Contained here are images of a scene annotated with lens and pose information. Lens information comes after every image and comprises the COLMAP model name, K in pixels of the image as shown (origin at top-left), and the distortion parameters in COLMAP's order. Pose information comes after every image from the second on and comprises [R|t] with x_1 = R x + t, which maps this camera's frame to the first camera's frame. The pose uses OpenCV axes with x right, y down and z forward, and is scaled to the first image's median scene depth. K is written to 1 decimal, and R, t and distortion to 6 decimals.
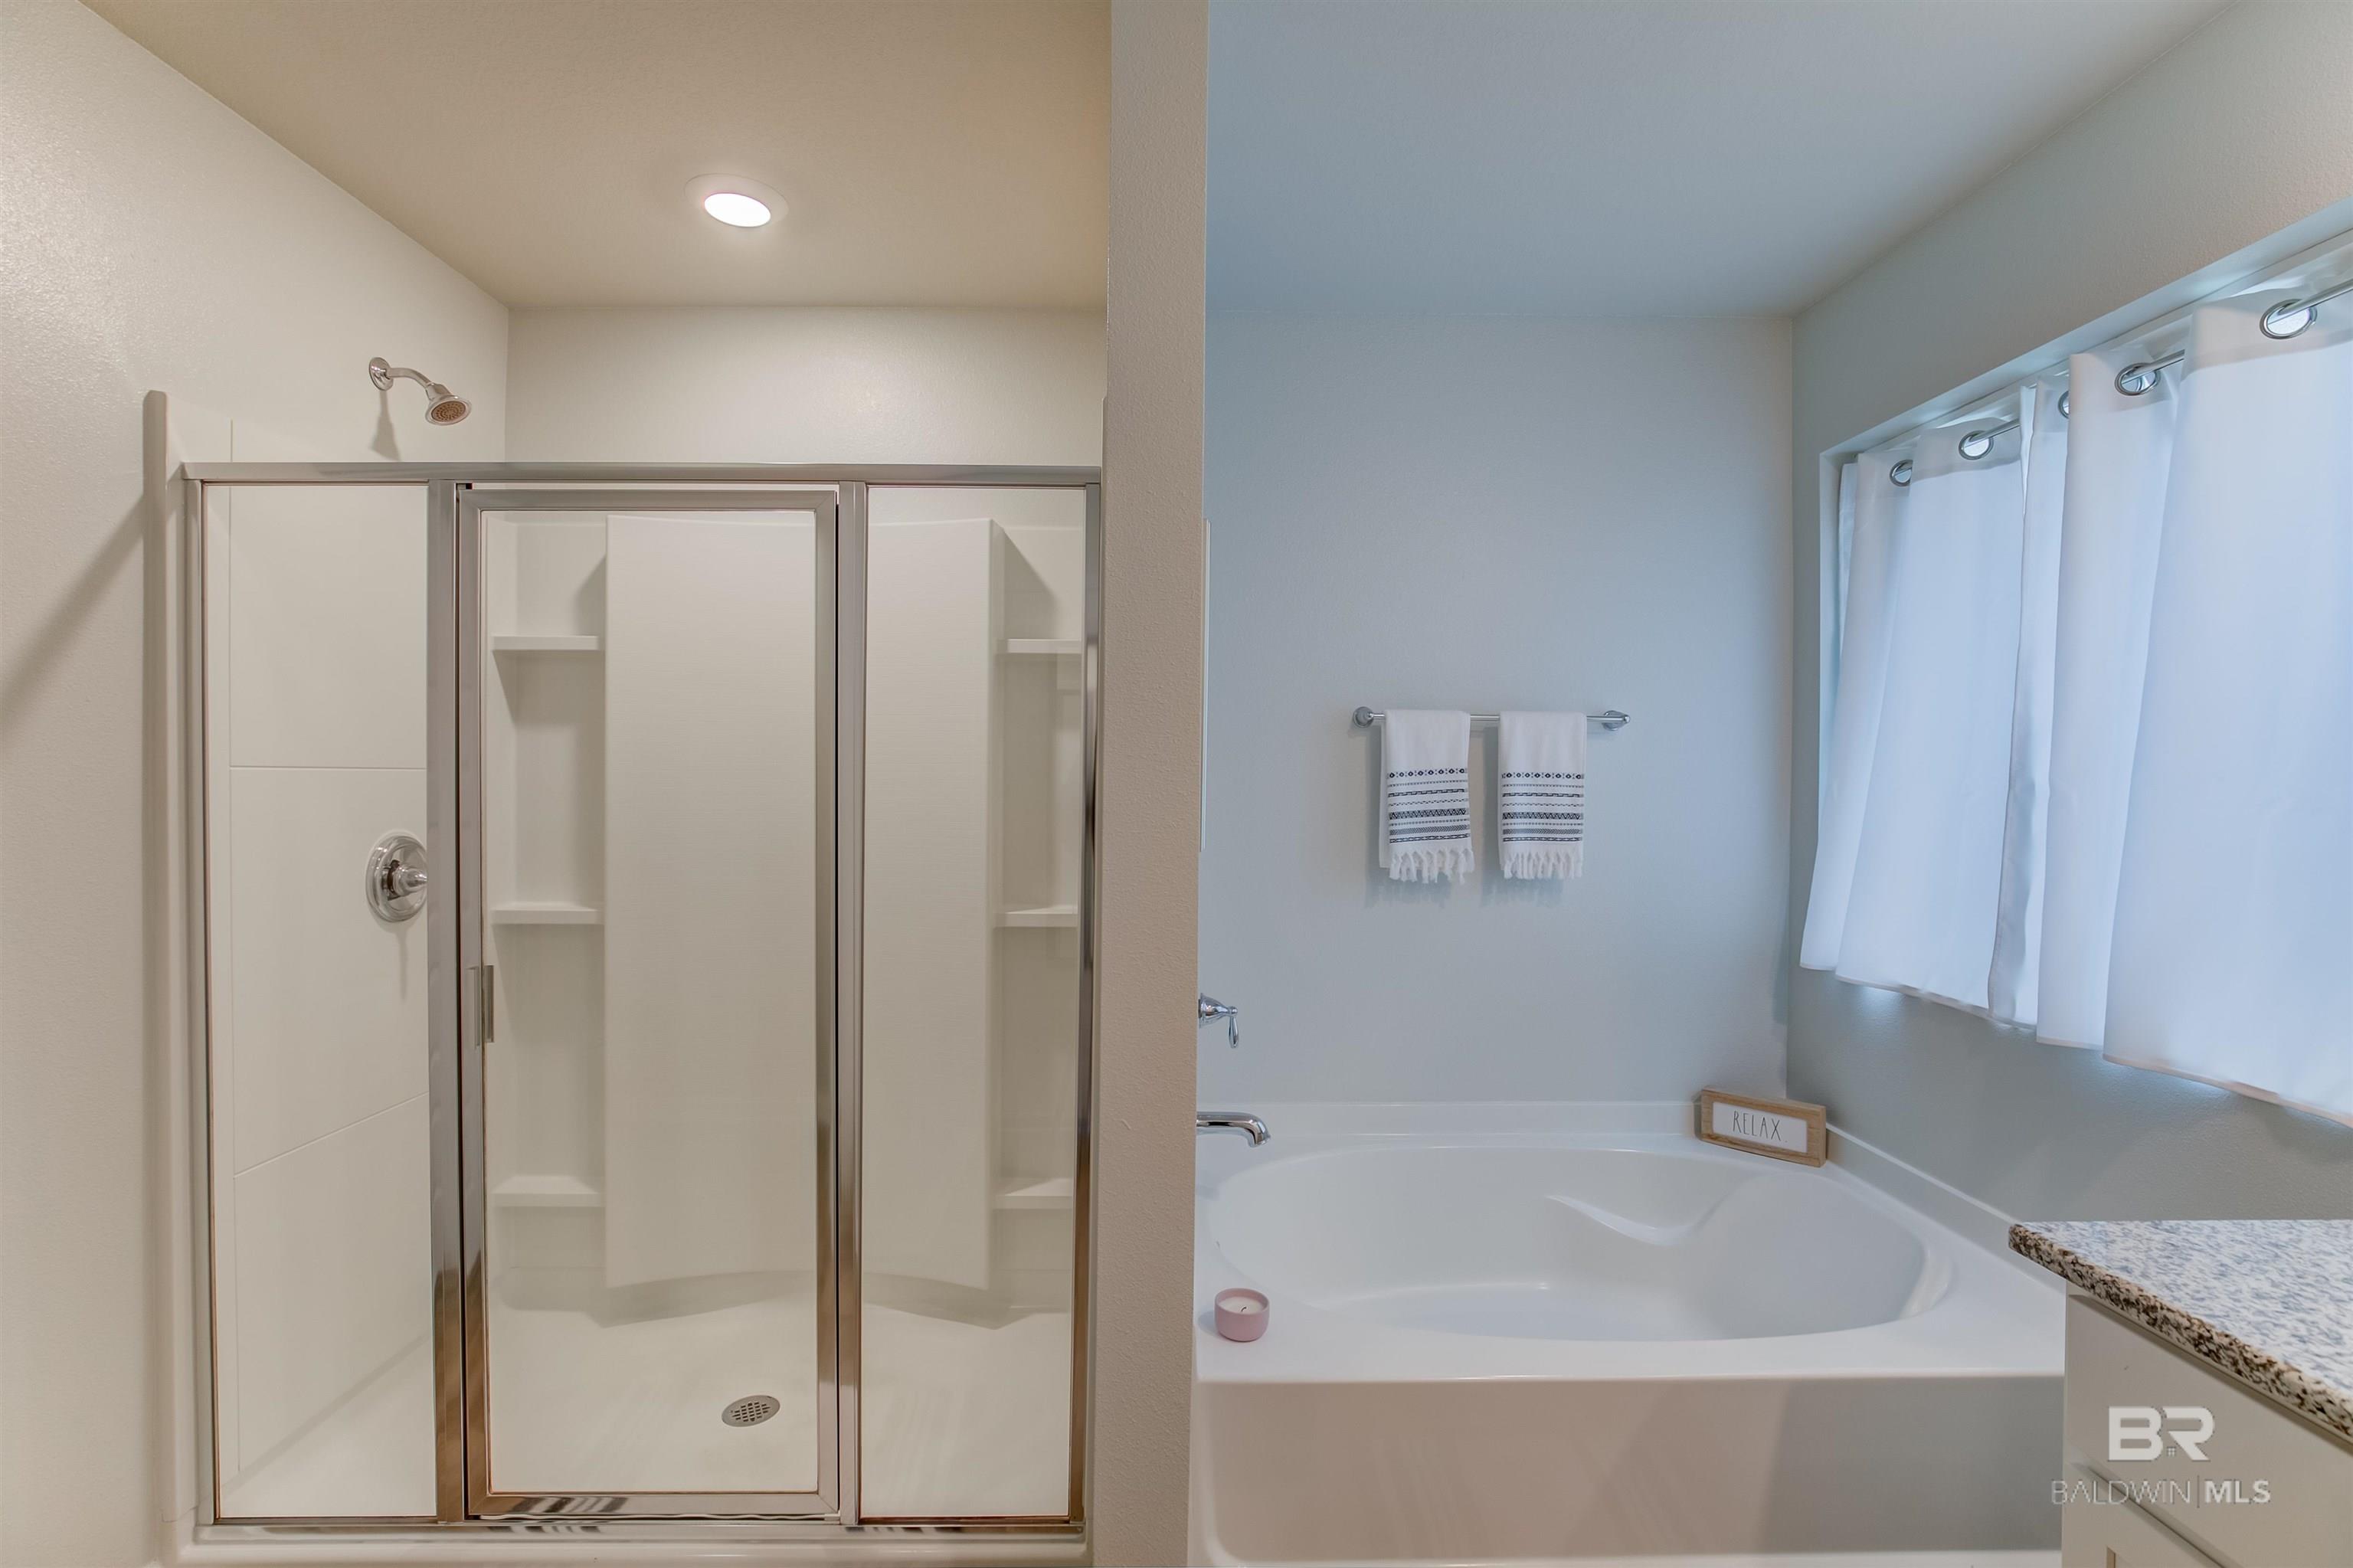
lens RADIAL K [[1069.2, 0, 1180.9], [0, 1069.2, 785.5], [0, 0, 1]] dist [-0.014813, -0.000174]
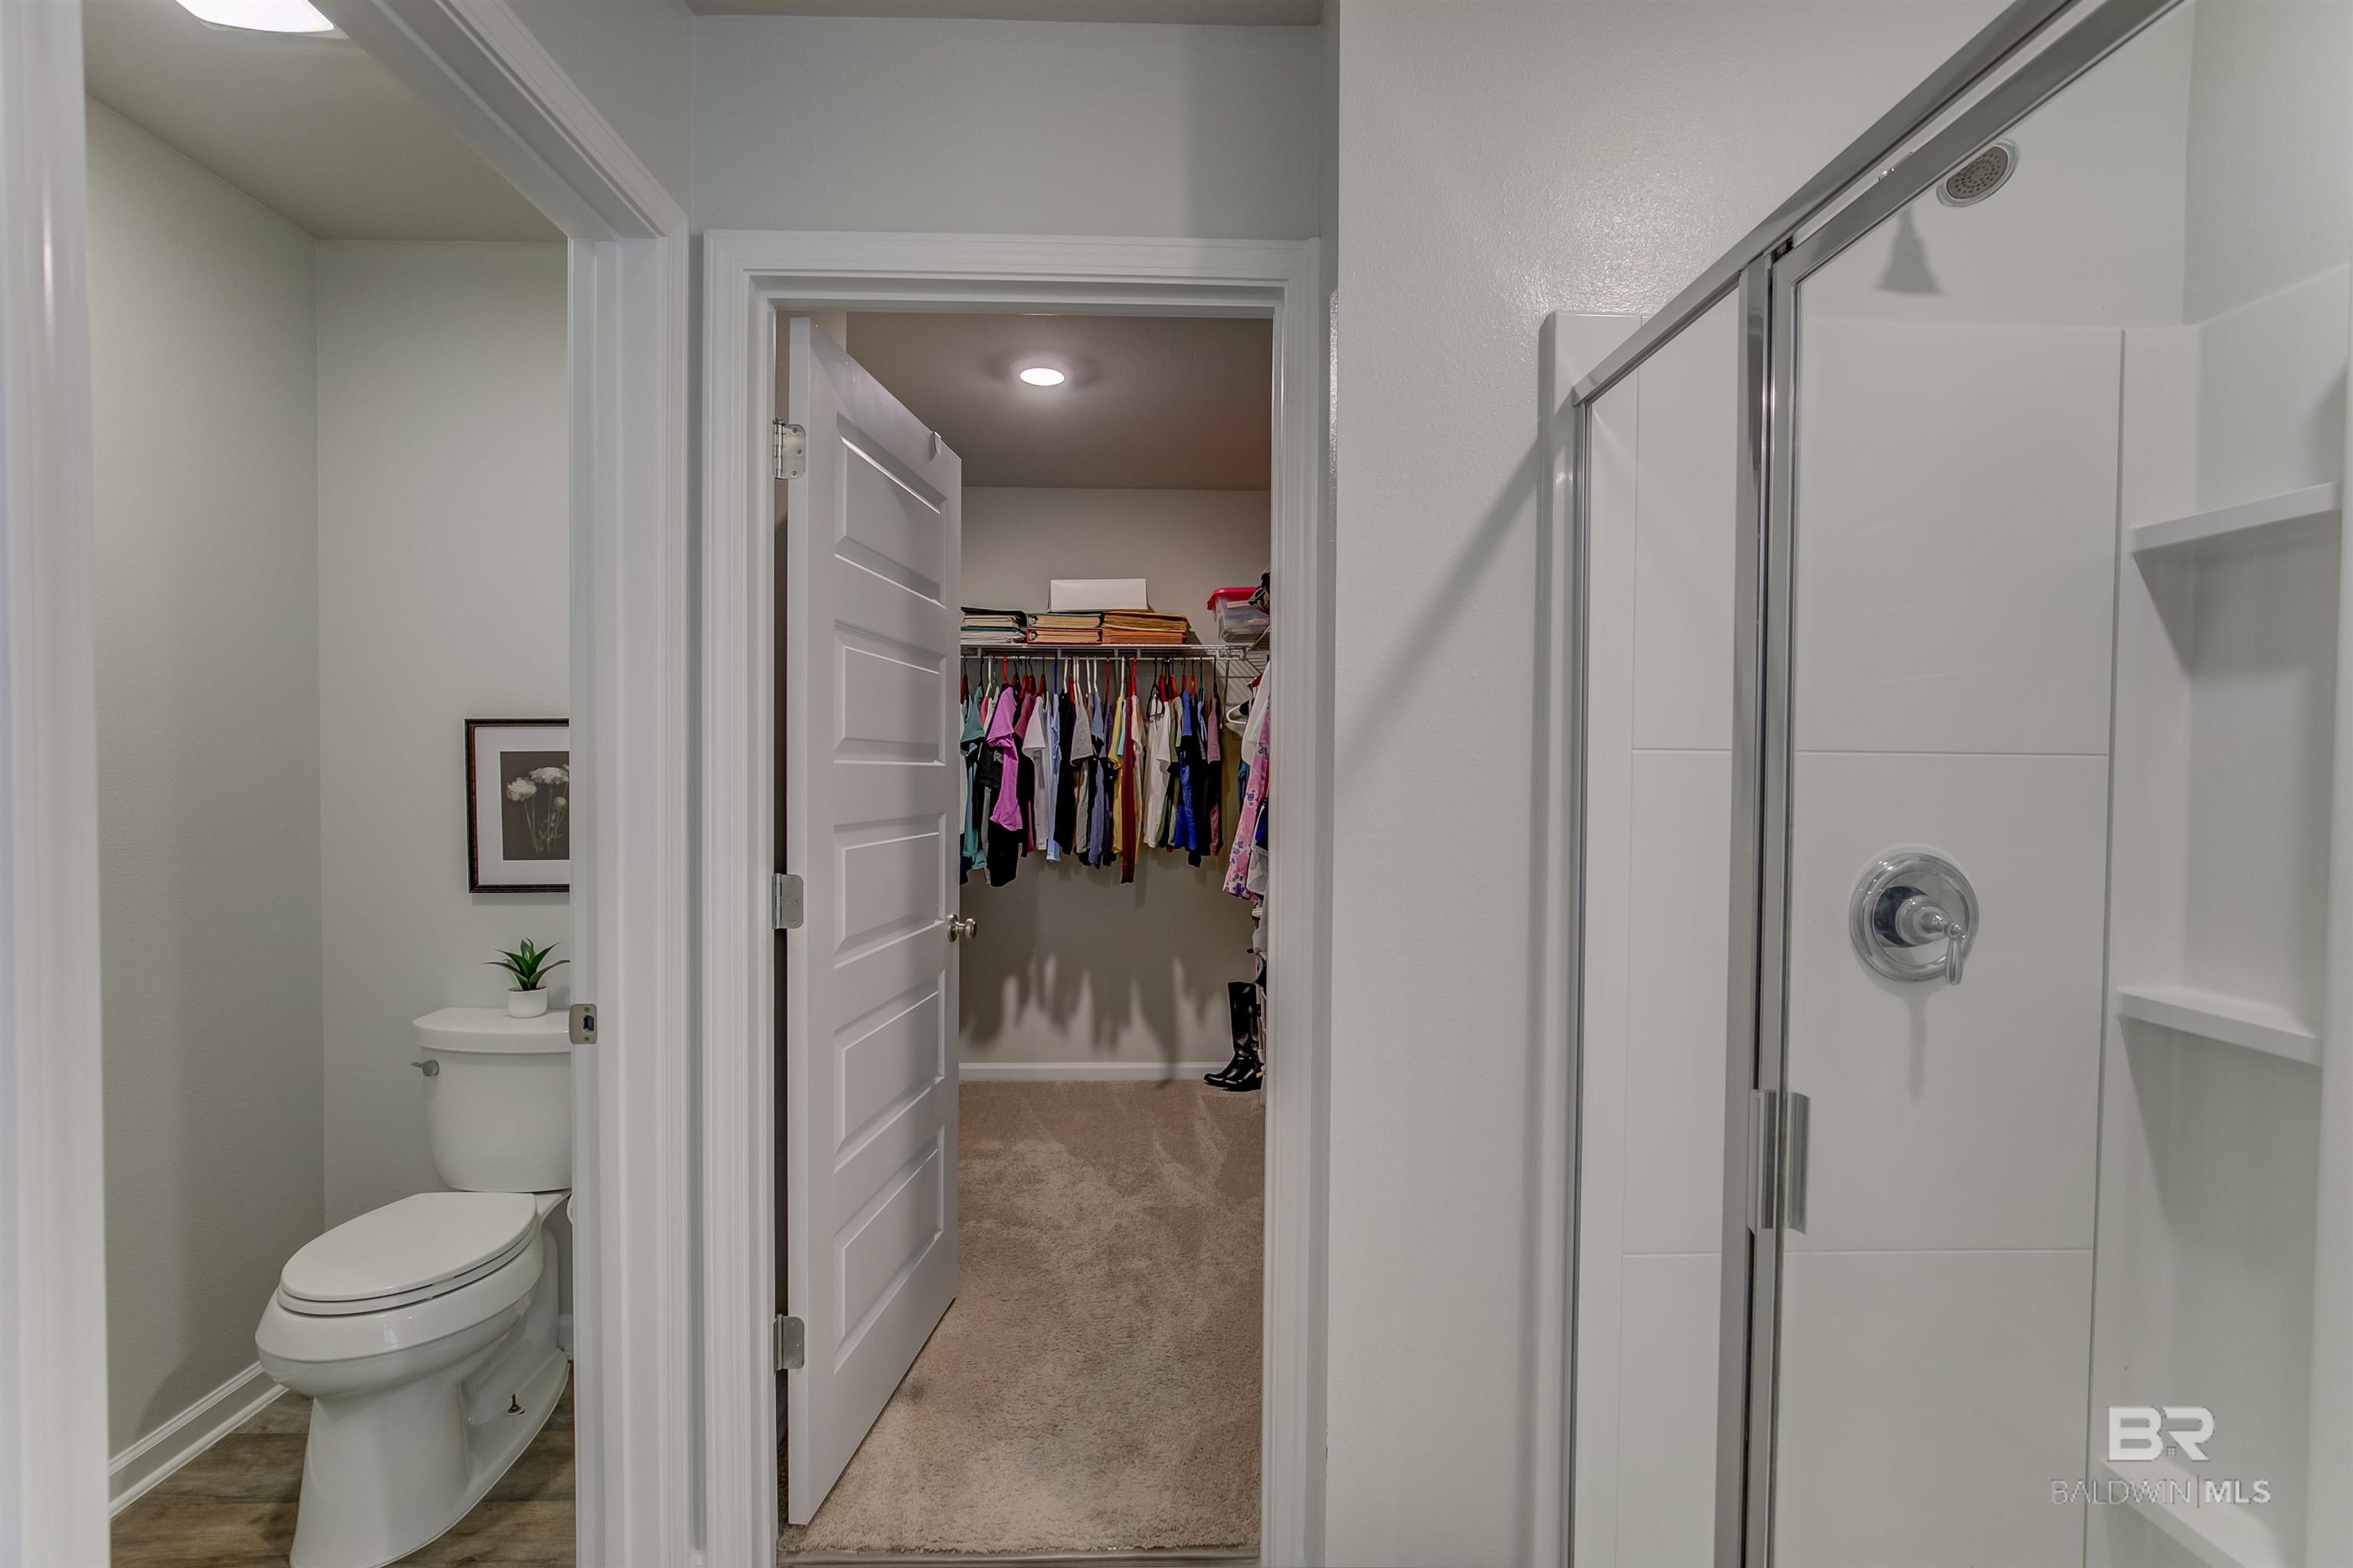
lens RADIAL K [[1069.2, 0, 1180.9], [0, 1069.2, 785.5], [0, 0, 1]] dist [-0.014813, -0.000174]
pose [[0.018335, 0.018041, -0.999669, -0.080318], [-0.017622, 0.999688, 0.017718, 0.001162], [0.999677, 0.017291, 0.018648, 0.531813]]
